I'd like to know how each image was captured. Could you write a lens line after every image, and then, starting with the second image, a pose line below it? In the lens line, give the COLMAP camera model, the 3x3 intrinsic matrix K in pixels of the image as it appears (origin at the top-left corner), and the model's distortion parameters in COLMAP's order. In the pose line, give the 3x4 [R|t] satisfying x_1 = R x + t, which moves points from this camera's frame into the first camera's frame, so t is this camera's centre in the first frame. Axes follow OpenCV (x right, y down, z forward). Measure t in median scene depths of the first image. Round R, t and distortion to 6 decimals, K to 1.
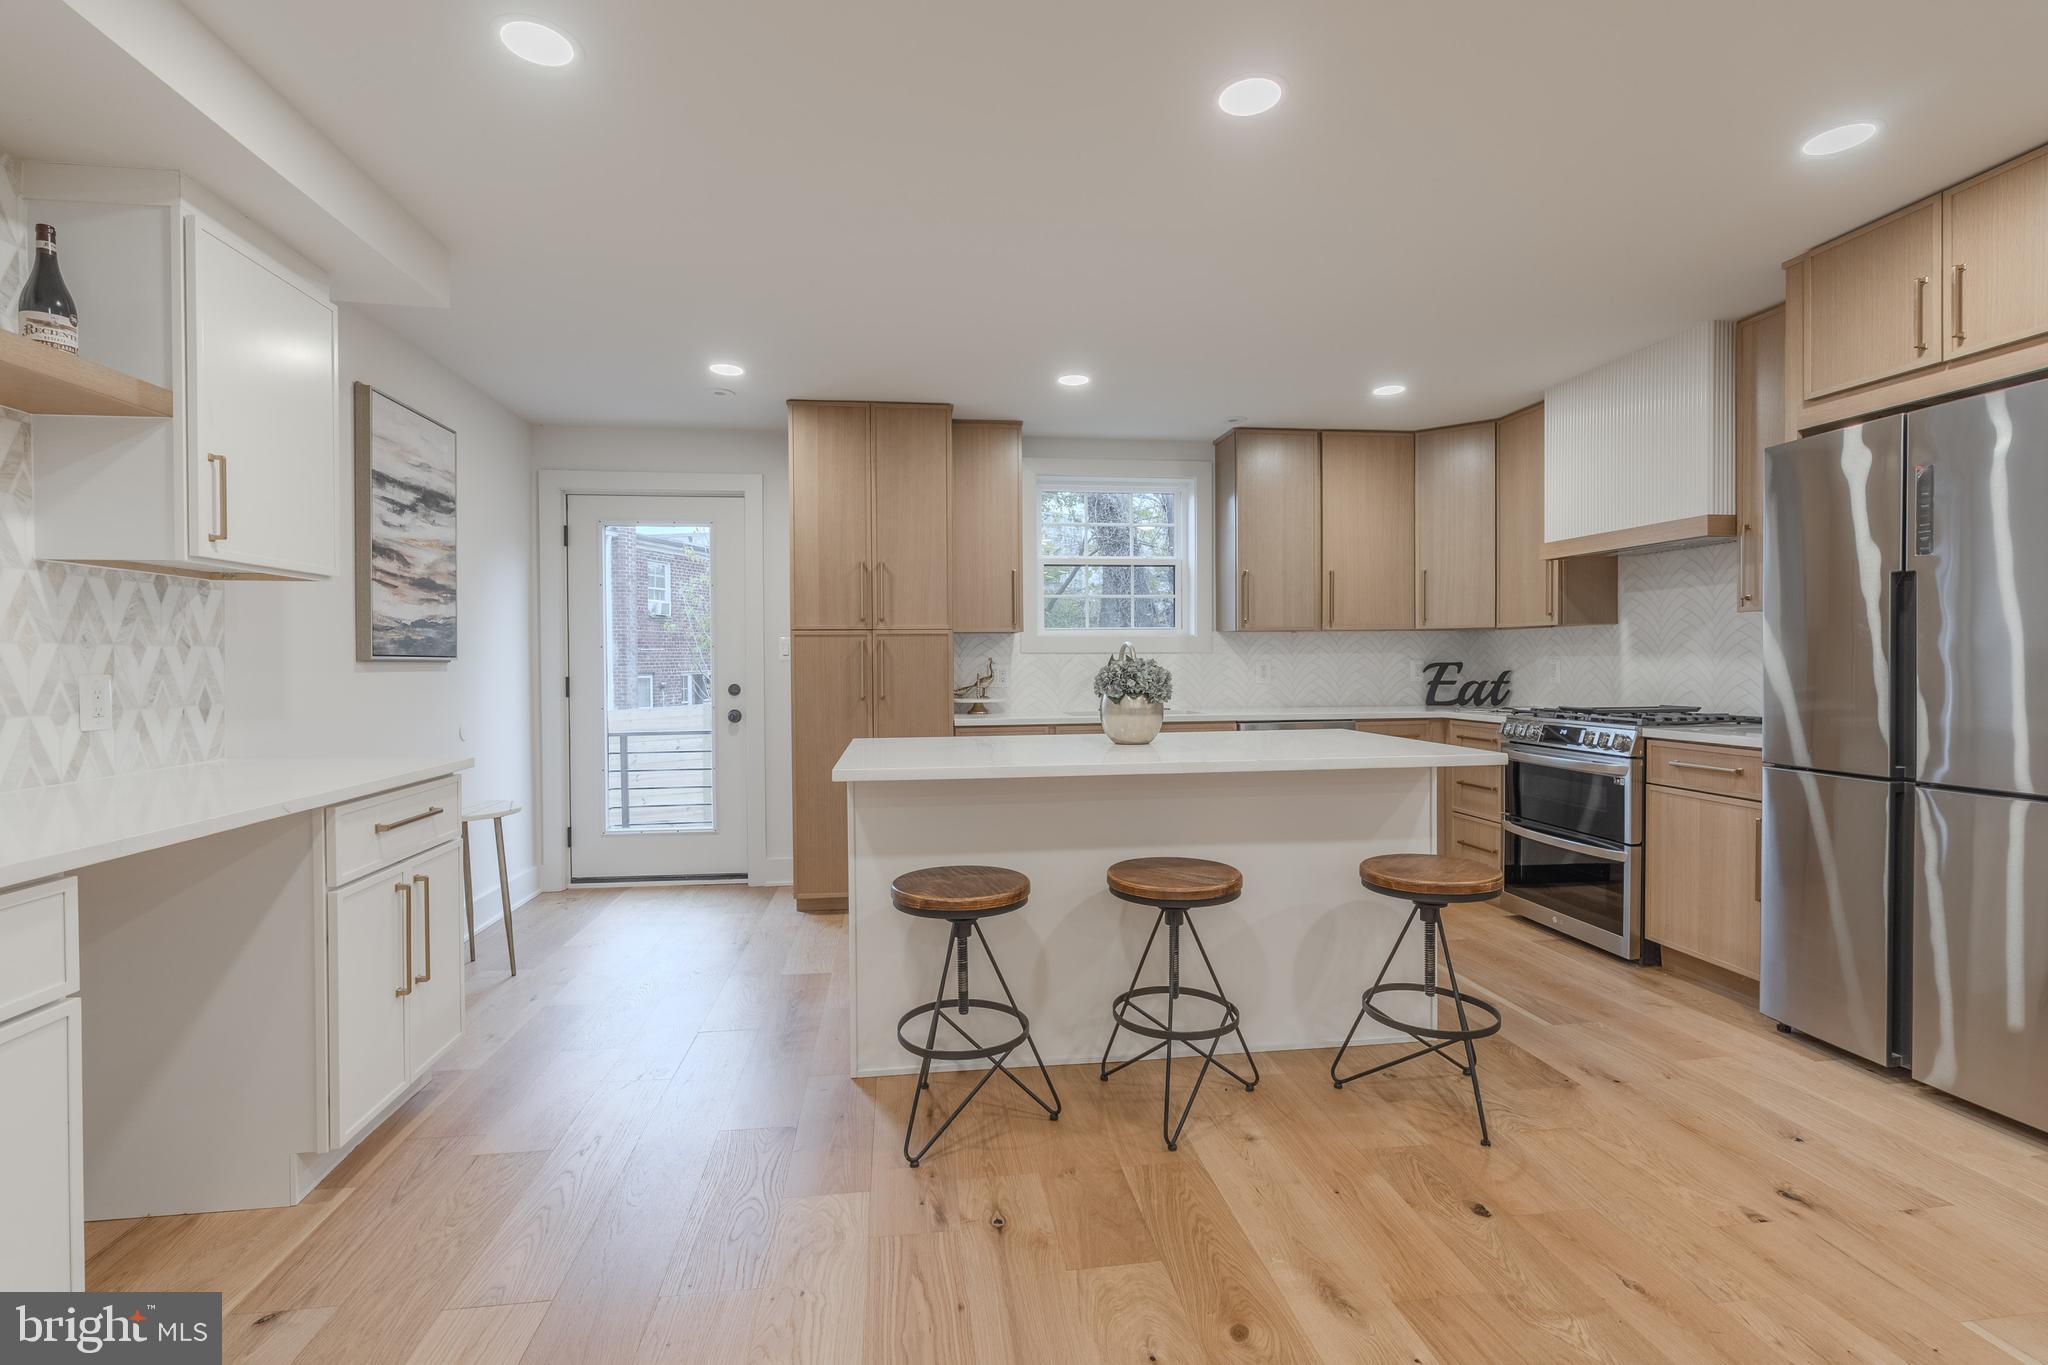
lens RADIAL K [[920.3, 0, 1021.5], [0, 920.3, 675.5], [0, 0, 1]] dist [-0.007214, 0.001842]
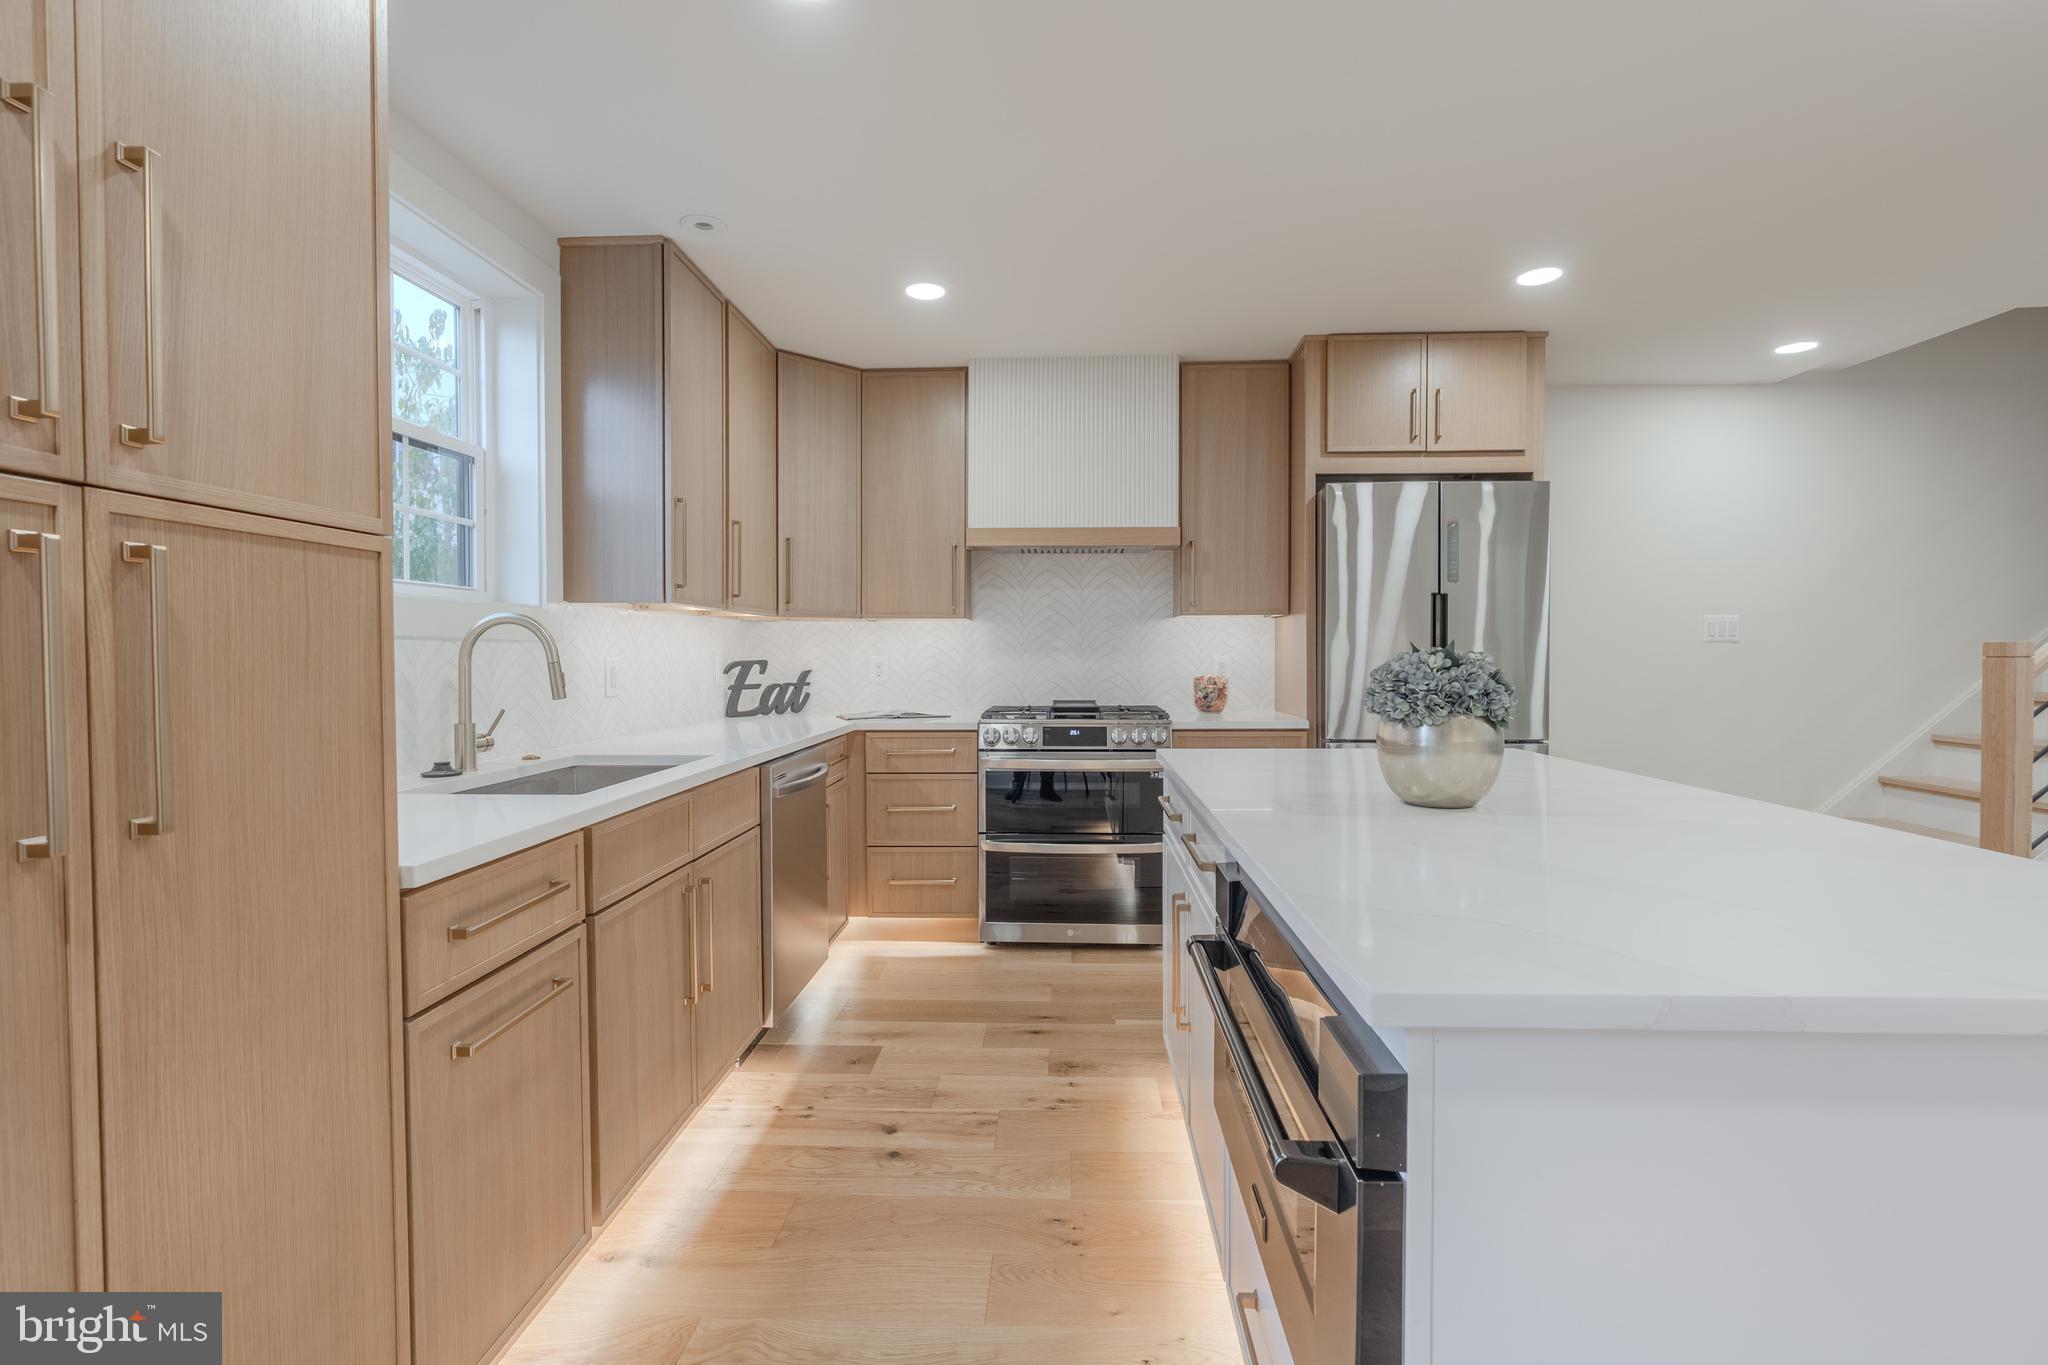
lens RADIAL K [[920.3, 0, 1021.5], [0, 920.3, 675.5], [0, 0, 1]] dist [-0.007214, 0.001842]
pose [[0.178936, -0.015275, 0.983742, -0.397020], [0.017631, 0.999769, 0.012316, -0.011169], [-0.983703, 0.015141, 0.179164, 0.991684]]
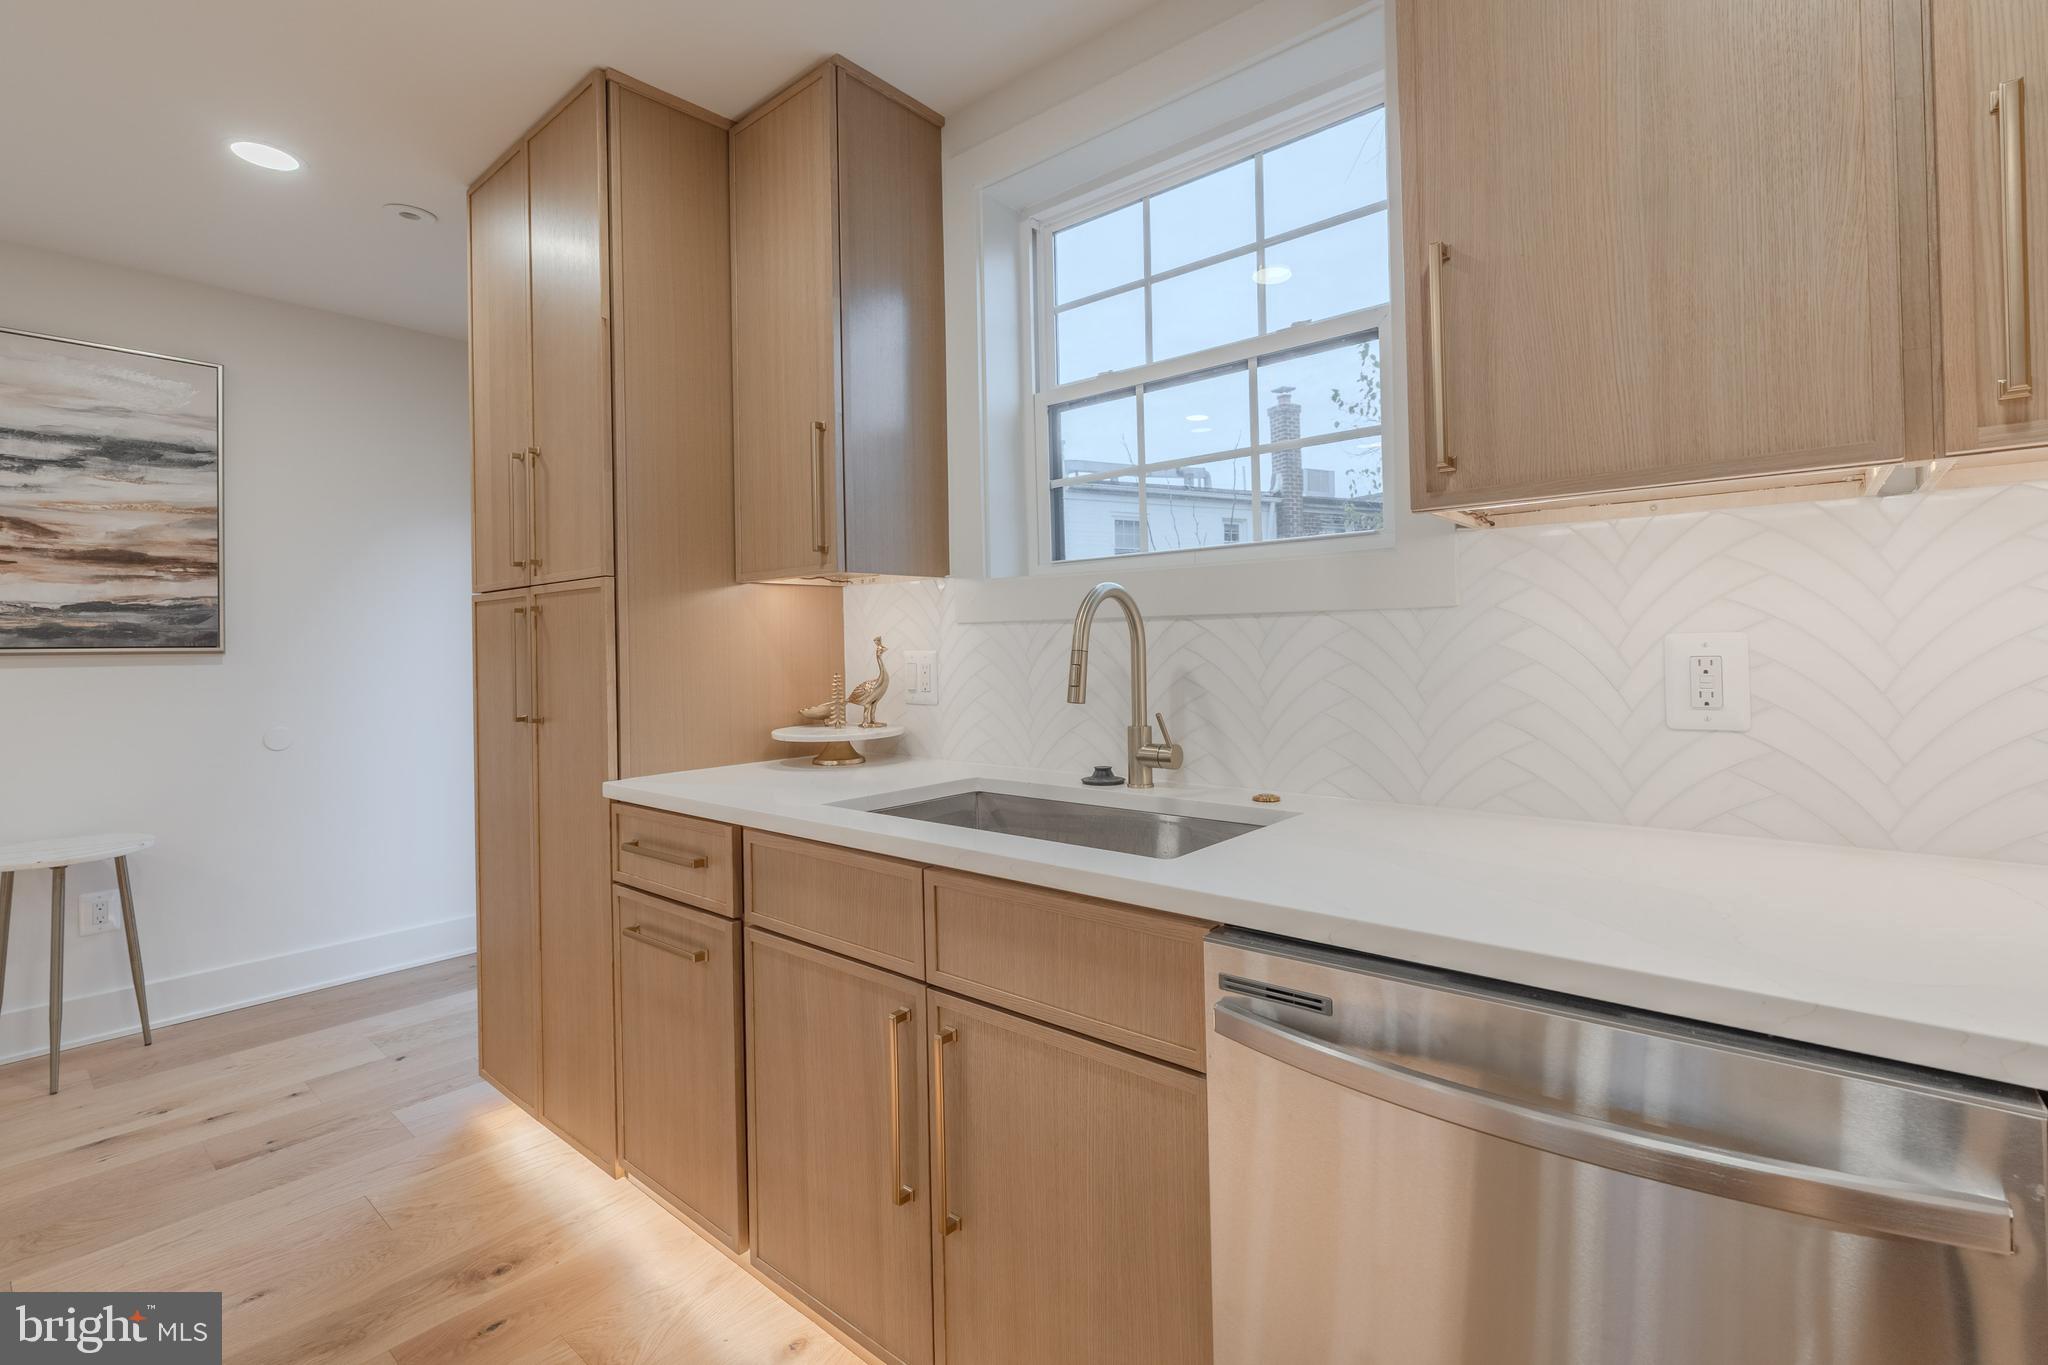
lens RADIAL K [[925.0, 0, 1018.2], [0, 925.0, 637.4], [0, 0, 1]] dist [-0.001653, 0.000617]
pose [[0.661479, -0.010502, -0.749891, 0.496692], [0.001015, 0.999914, -0.013108, -0.018855], [0.749963, 0.007910, 0.661432, 1.102005]]
